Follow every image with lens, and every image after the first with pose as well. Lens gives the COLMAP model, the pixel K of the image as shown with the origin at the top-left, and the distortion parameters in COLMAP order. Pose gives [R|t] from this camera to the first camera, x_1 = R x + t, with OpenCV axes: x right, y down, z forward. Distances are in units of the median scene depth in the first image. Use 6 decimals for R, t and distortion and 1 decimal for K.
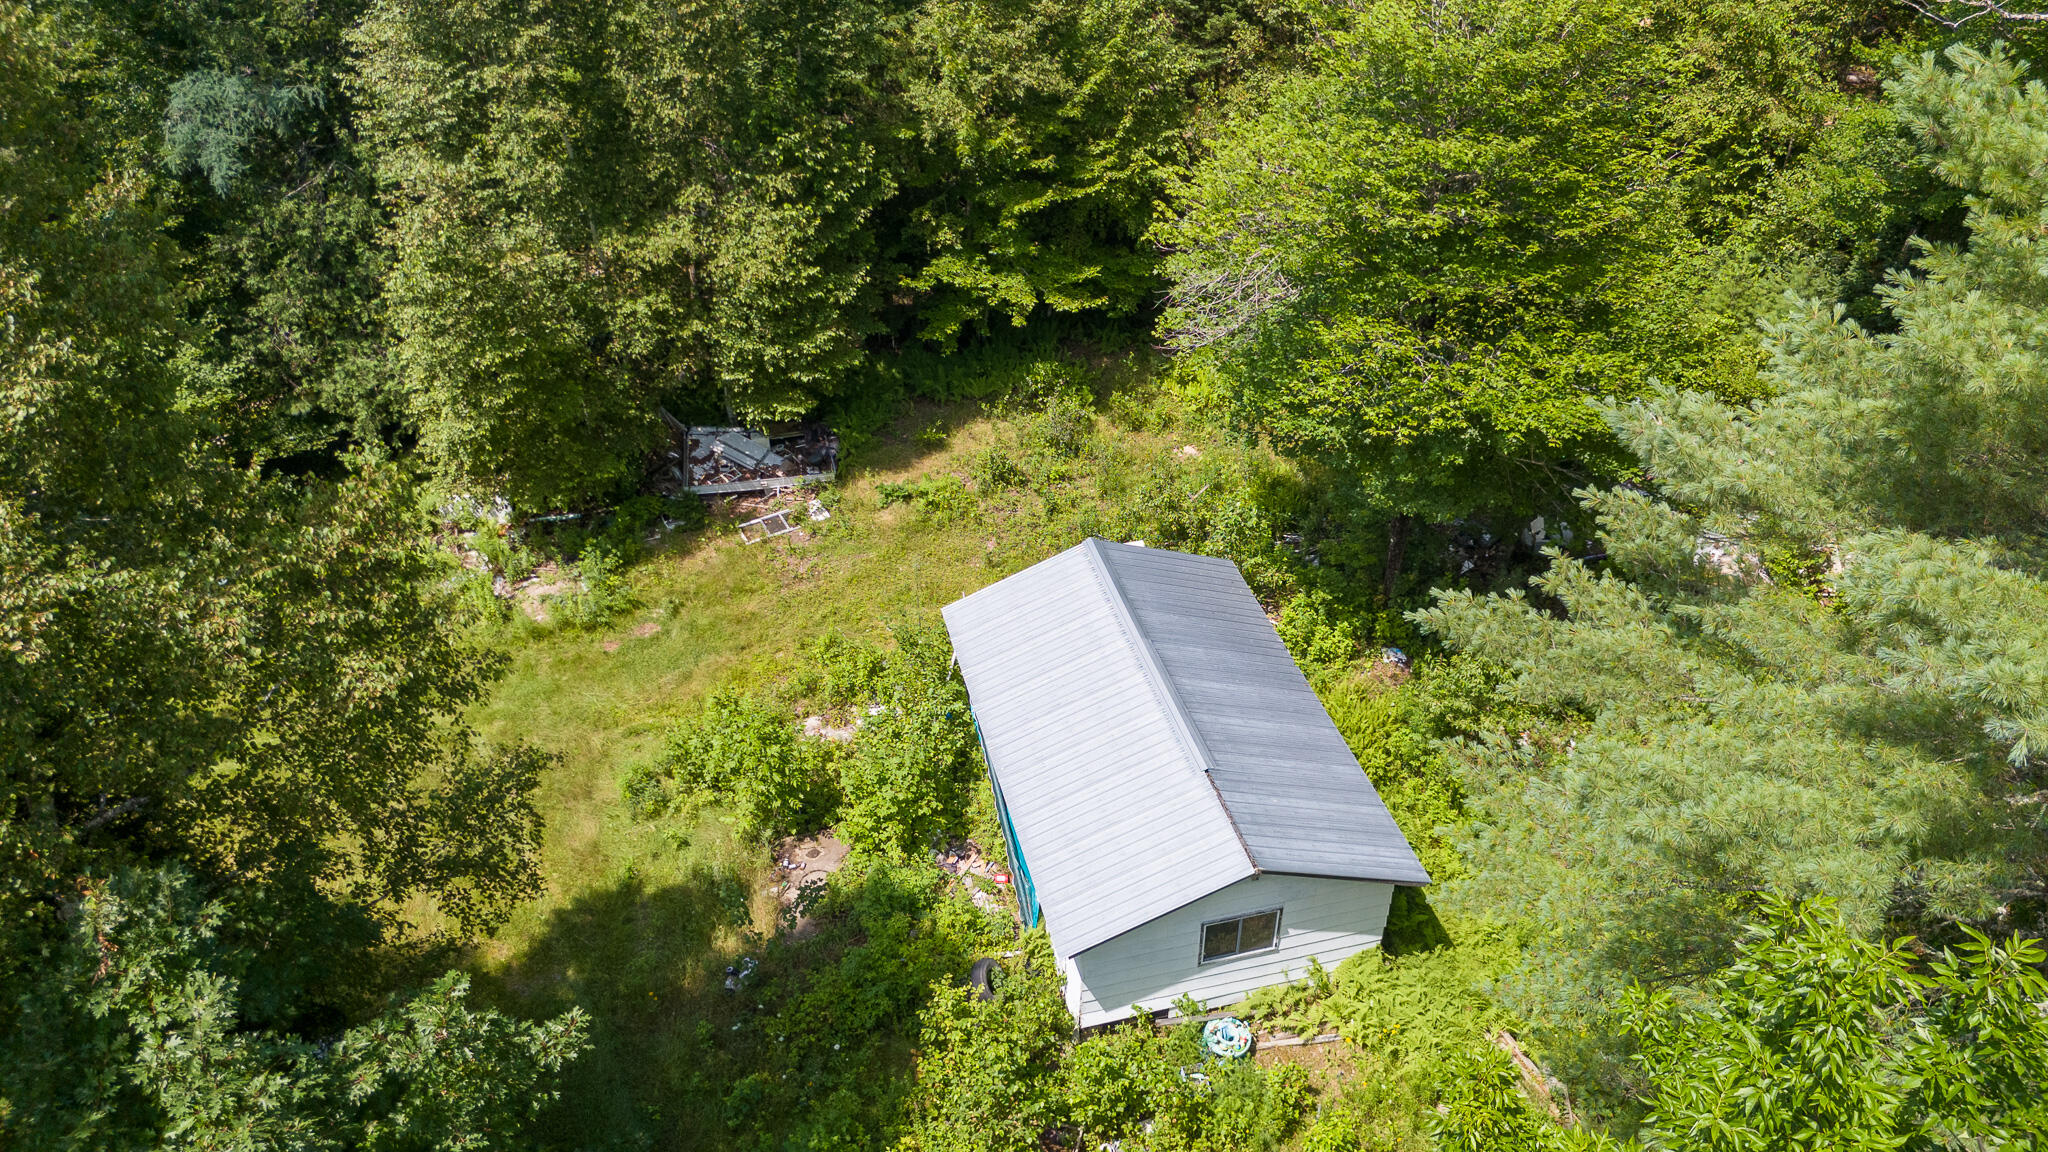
lens RADIAL K [[1448.6, 0, 1024.0], [0, 1448.6, 576.0], [0, 0, 1]] dist [0.173181, -0.458872]
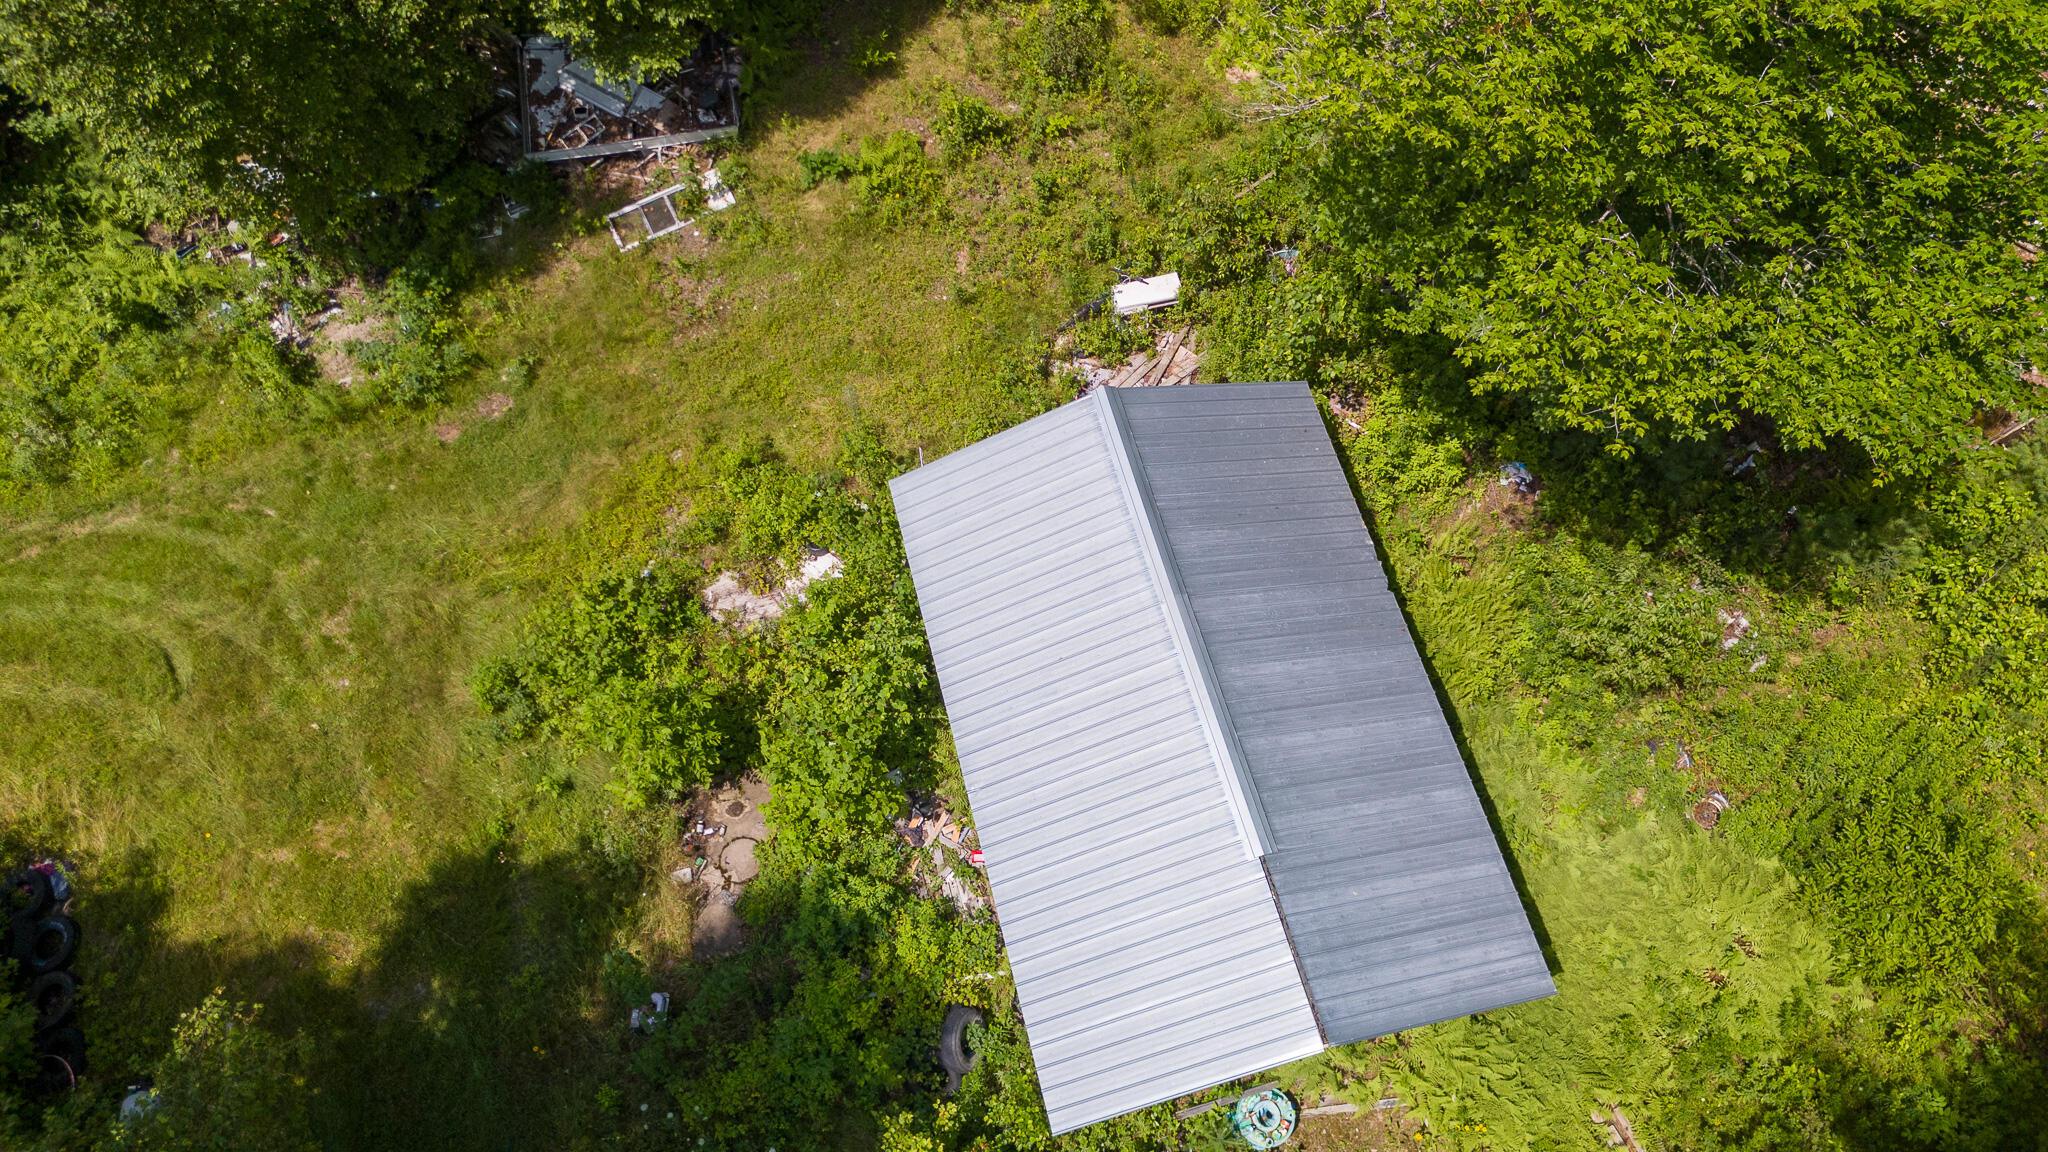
lens RADIAL K [[1509.7, 0, 1026.0], [0, 1509.7, 579.8], [0, 0, 1]] dist [0.067058, -0.069721]
pose [[0.999974, -0.007031, -0.001628, 0.008521], [0.007025, 0.896614, 0.442757, -0.215637], [-0.001653, -0.442757, 0.896640, 0.271019]]
